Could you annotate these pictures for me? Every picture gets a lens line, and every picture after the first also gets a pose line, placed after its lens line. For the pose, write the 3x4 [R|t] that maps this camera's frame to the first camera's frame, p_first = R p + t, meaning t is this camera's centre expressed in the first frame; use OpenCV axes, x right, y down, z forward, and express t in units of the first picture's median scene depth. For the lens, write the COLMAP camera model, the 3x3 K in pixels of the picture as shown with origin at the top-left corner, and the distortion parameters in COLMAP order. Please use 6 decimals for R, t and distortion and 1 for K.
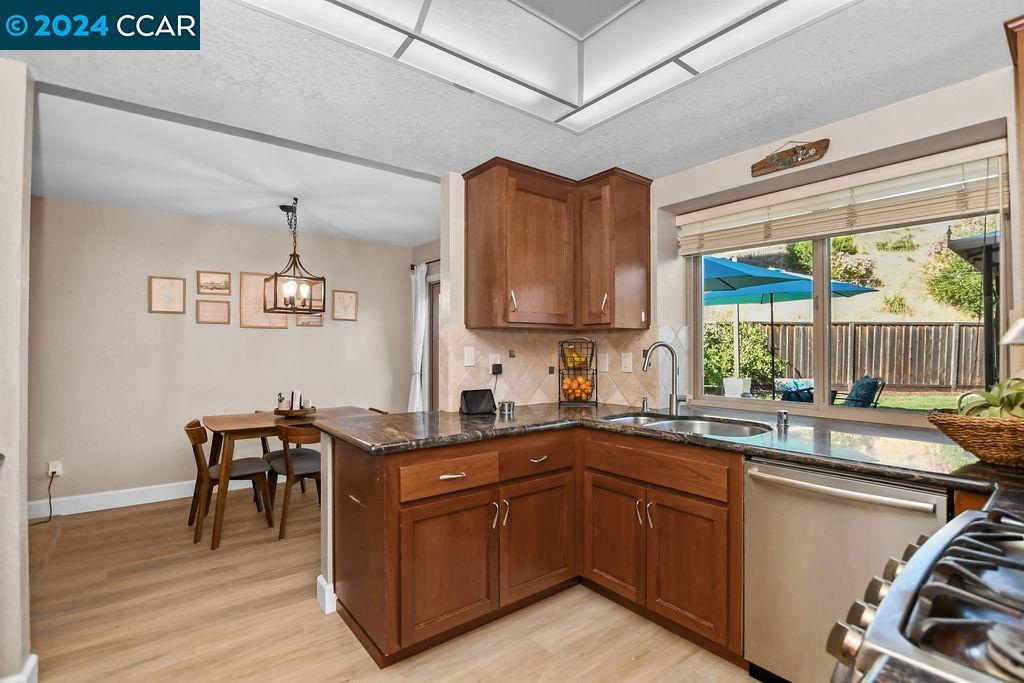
lens RADIAL K [[481.7, 0, 512.0], [0, 481.7, 341.5], [0, 0, 1]] dist [-0.023516, 0.000473]
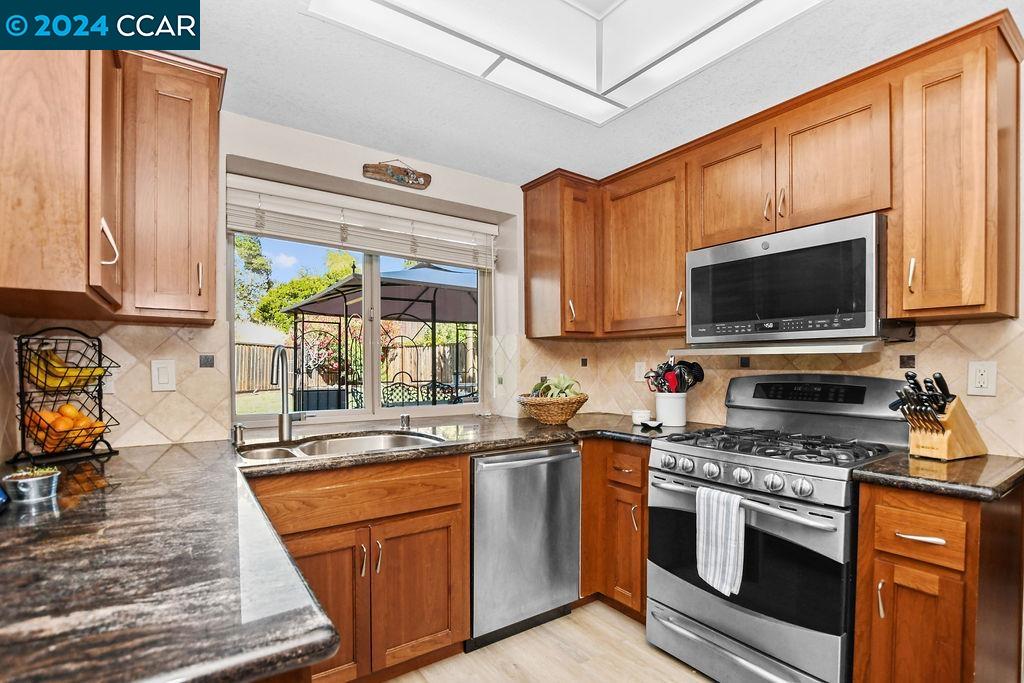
lens RADIAL K [[487.6, 0, 515.0], [0, 487.6, 369.7], [0, 0, 1]] dist [-0.024087, 0.000572]
pose [[0.049771, -0.011894, 0.998690, -0.424579], [-0.017756, 0.999761, 0.012792, 0.023433], [-0.998603, -0.018370, 0.049548, 0.598443]]
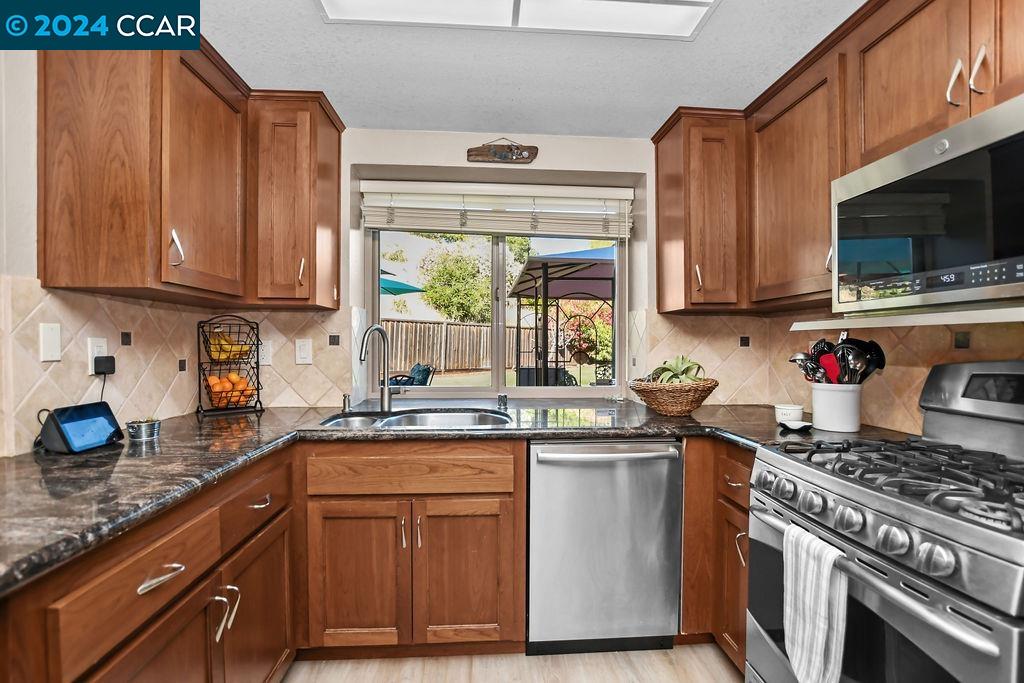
lens RADIAL K [[477.7, 0, 516.2], [0, 477.7, 349.0], [0, 0, 1]] dist [-0.026399, 0.000277]
pose [[0.557587, -0.007215, 0.830087, -0.242582], [-0.016921, 0.999656, 0.020055, 0.021536], [-0.829946, -0.025228, 0.557273, 0.334347]]
